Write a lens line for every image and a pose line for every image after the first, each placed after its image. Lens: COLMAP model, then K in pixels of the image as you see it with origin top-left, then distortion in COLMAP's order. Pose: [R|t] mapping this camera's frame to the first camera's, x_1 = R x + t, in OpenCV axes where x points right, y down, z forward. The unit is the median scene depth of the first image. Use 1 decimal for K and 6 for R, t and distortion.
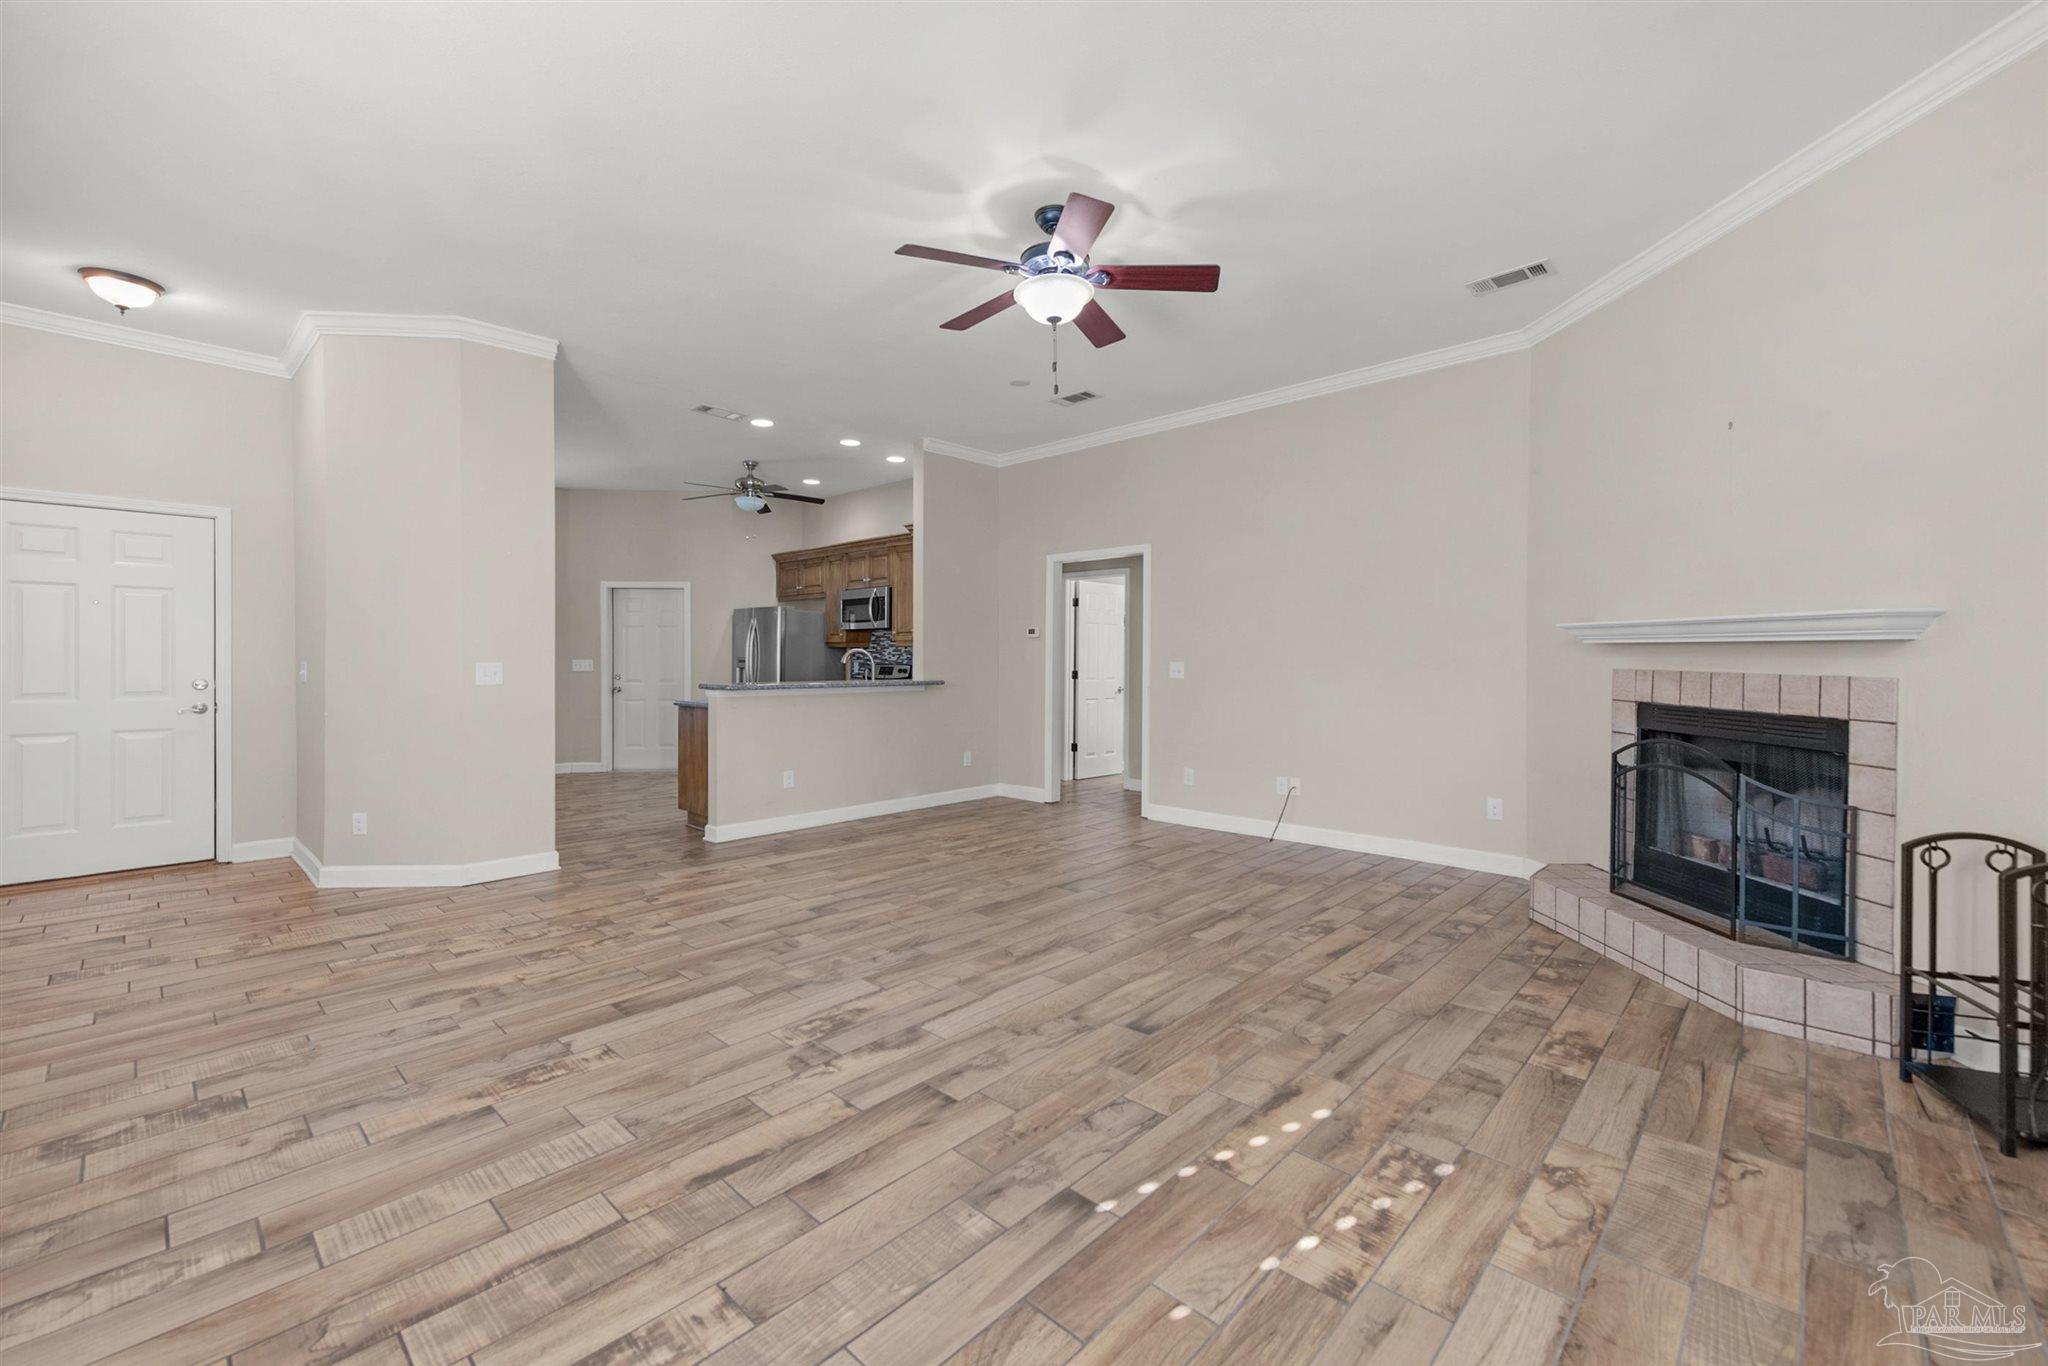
lens RADIAL K [[815.4, 0, 1056.9], [0, 815.4, 660.7], [0, 0, 1]] dist [0.013432, -0.002115]
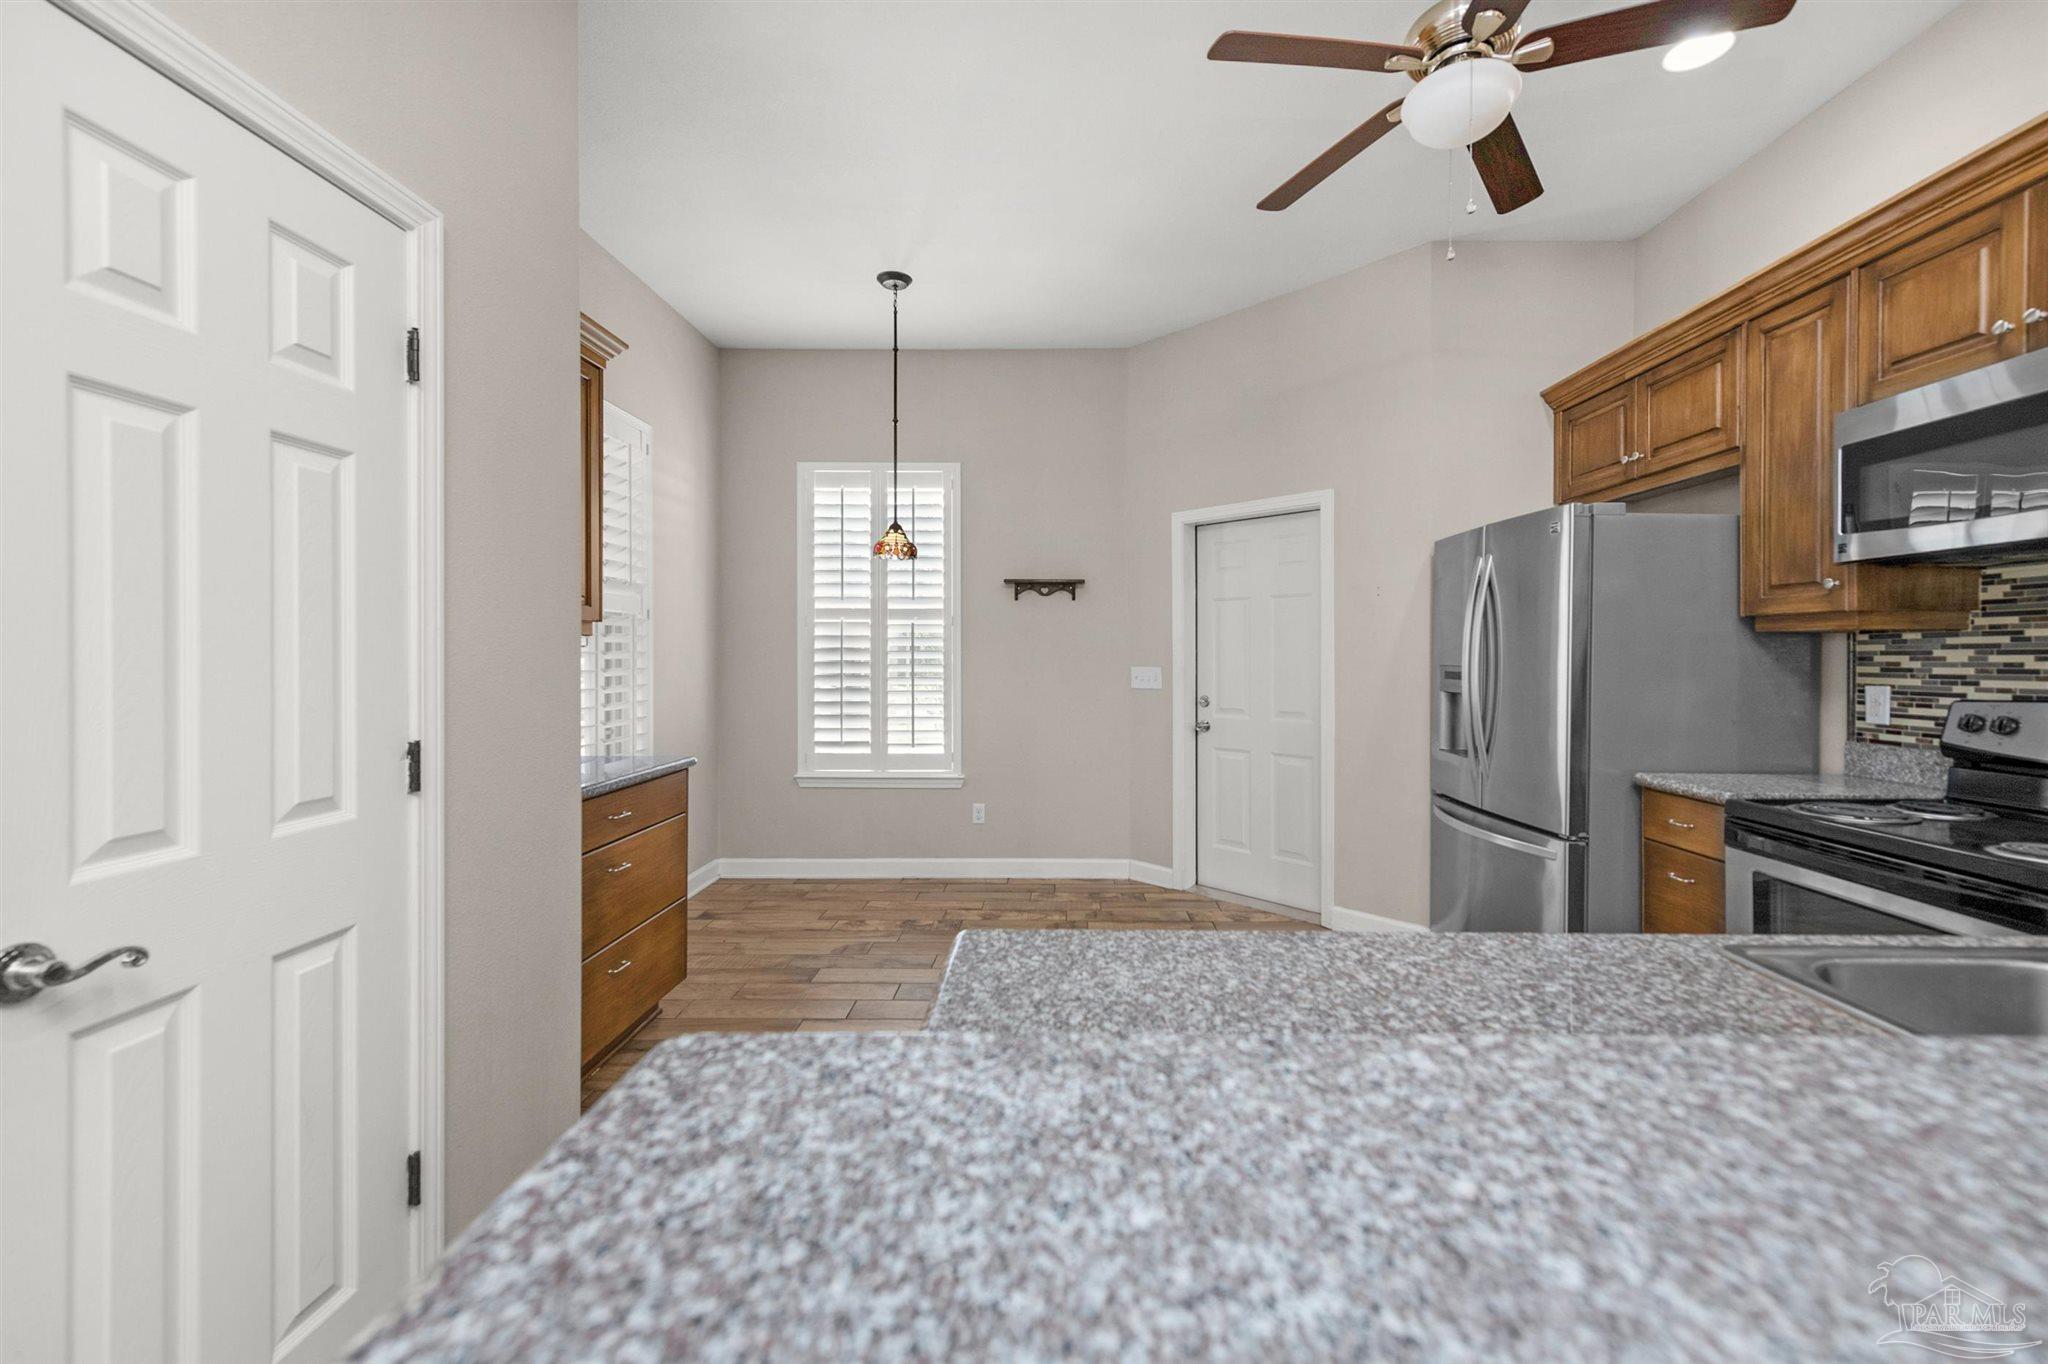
lens RADIAL K [[822.1, 0, 1077.8], [0, 822.1, 653.8], [0, 0, 1]] dist [0.009100, -0.000116]
pose [[0.661438, -0.006308, -0.749974, -0.575506], [-0.001084, 0.999956, -0.009367, -0.016715], [0.749999, 0.007009, 0.661401, 1.641097]]
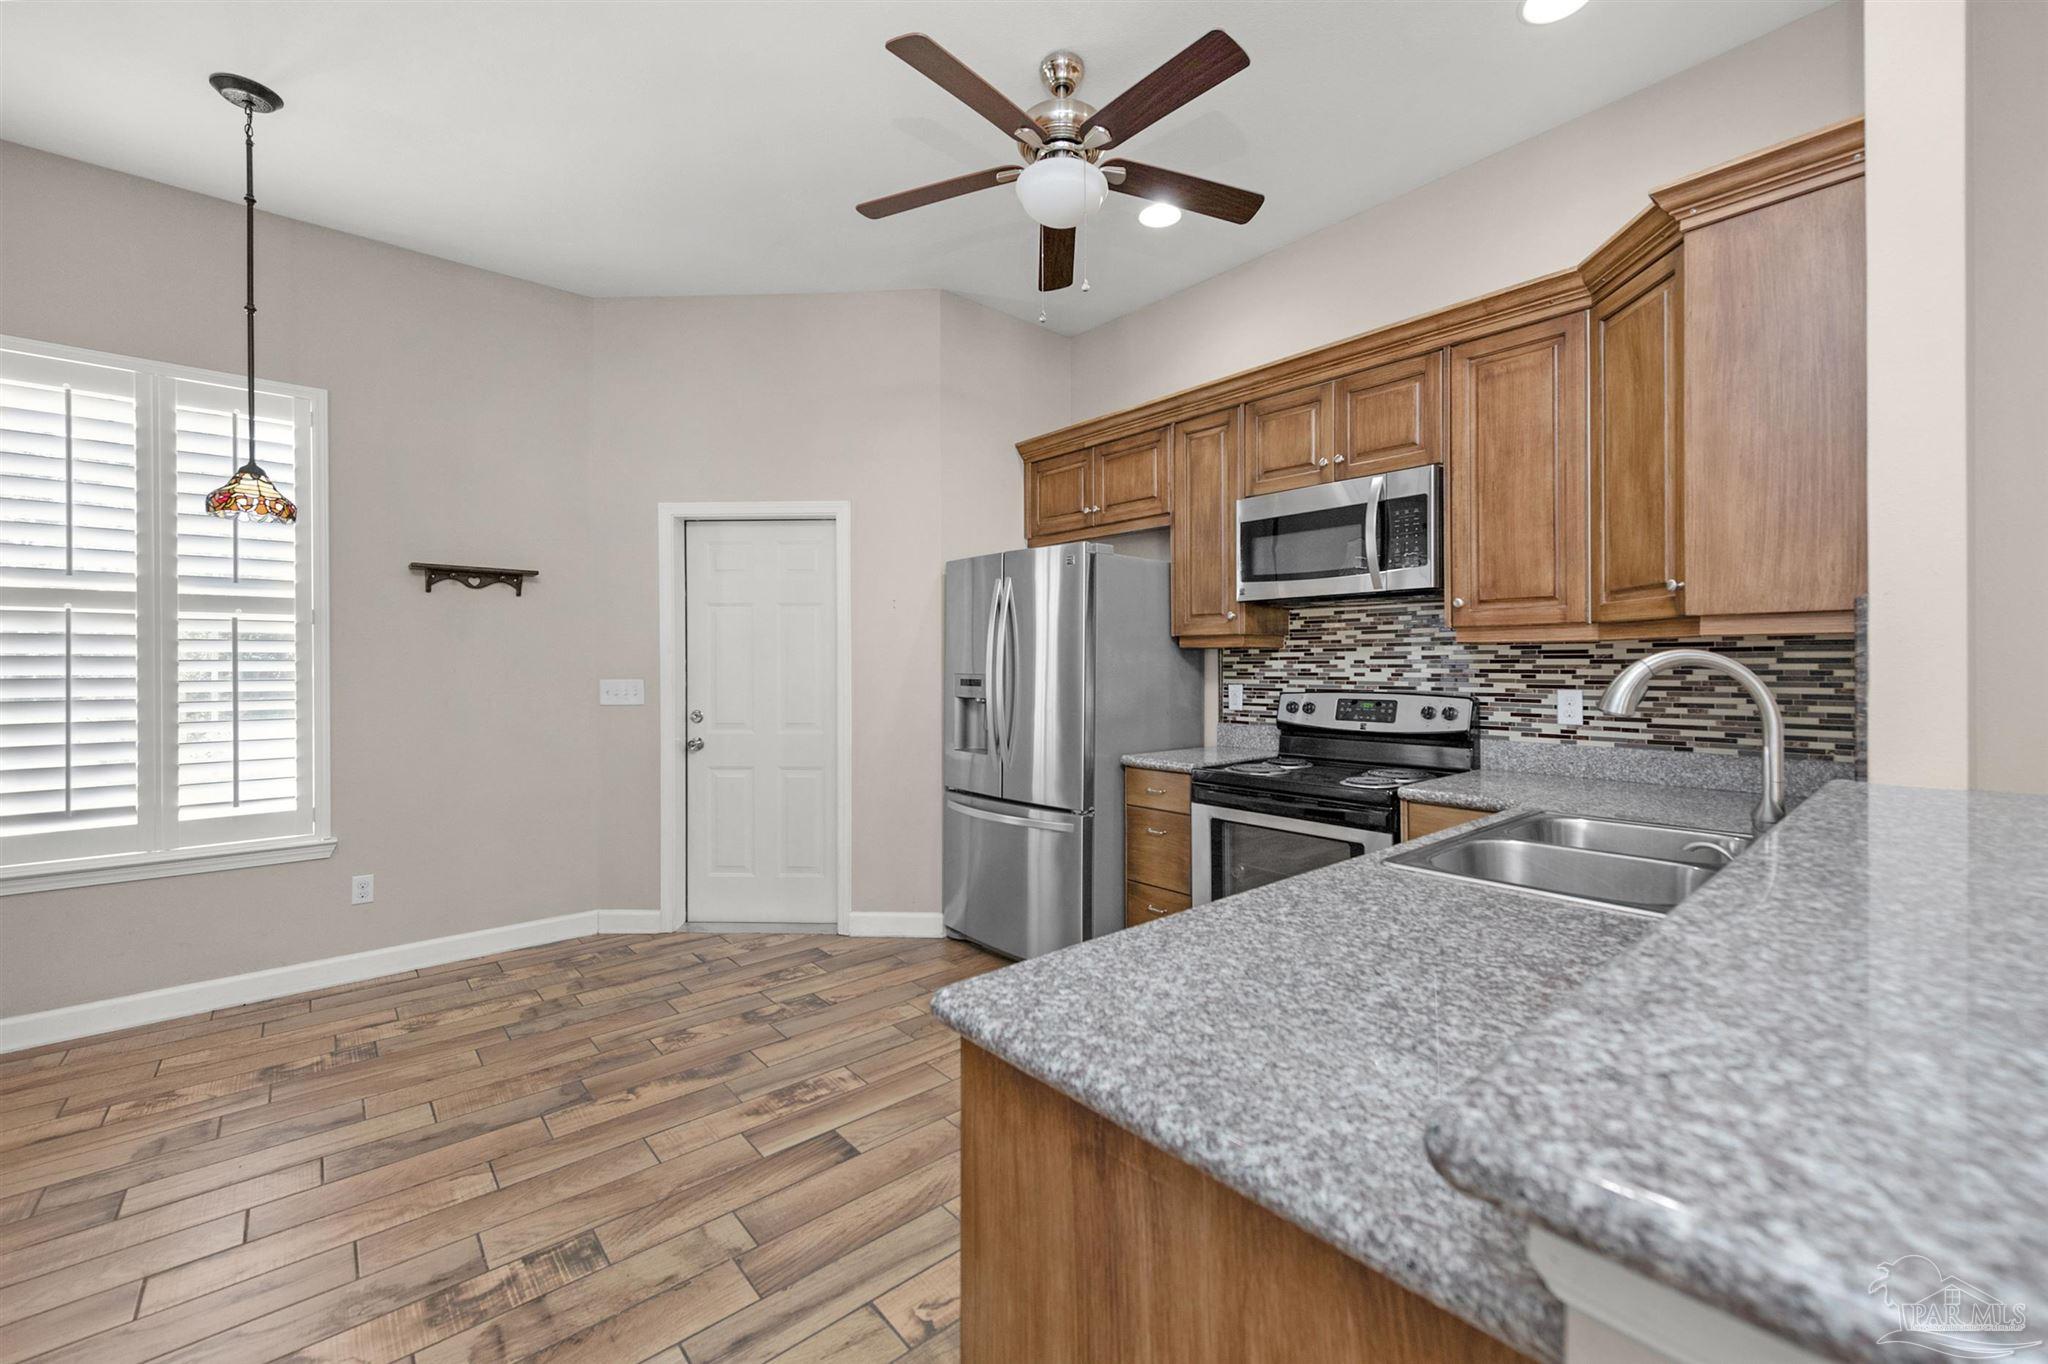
lens RADIAL K [[815.4, 0, 1056.9], [0, 815.4, 659.7], [0, 0, 1]] dist [0.013432, -0.002115]
pose [[0.993130, -0.007671, -0.116766, -0.770013], [0.006418, 0.999918, -0.011102, -0.018419], [0.116841, 0.010277, 0.993097, 1.555956]]
